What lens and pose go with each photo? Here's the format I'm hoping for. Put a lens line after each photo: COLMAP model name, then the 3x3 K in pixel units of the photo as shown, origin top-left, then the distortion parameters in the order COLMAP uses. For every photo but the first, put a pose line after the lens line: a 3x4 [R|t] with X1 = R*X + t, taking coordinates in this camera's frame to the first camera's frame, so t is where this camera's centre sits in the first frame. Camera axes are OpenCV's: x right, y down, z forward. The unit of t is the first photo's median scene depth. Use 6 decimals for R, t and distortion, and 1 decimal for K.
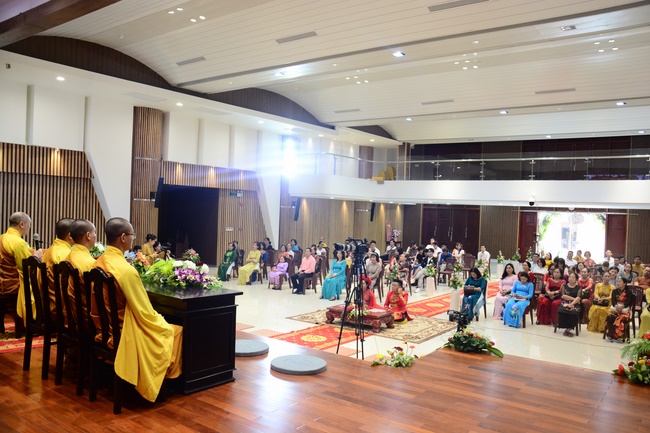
lens RADIAL K [[531.7, 0, 330.5], [0, 531.7, 219.9], [0, 0, 1]] dist [-0.149344, 0.148590]
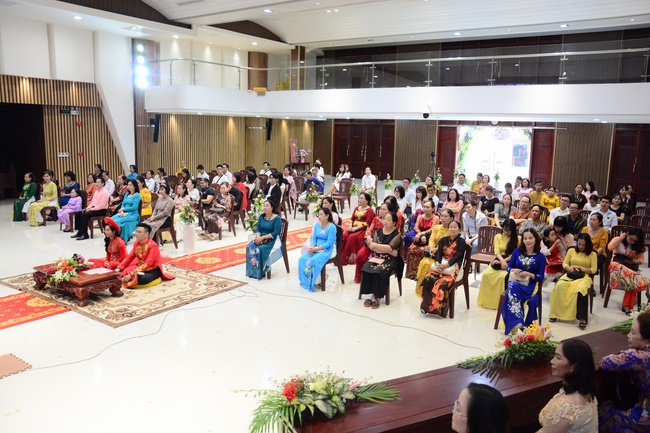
lens RADIAL K [[531.7, 0, 330.5], [0, 531.7, 219.9], [0, 0, 1]] dist [-0.149344, 0.148590]
pose [[0.998786, -0.023254, 0.043422, 0.181430], [0.016442, 0.988380, 0.151109, 0.002994], [-0.046432, -0.150212, 0.987563, 0.158883]]
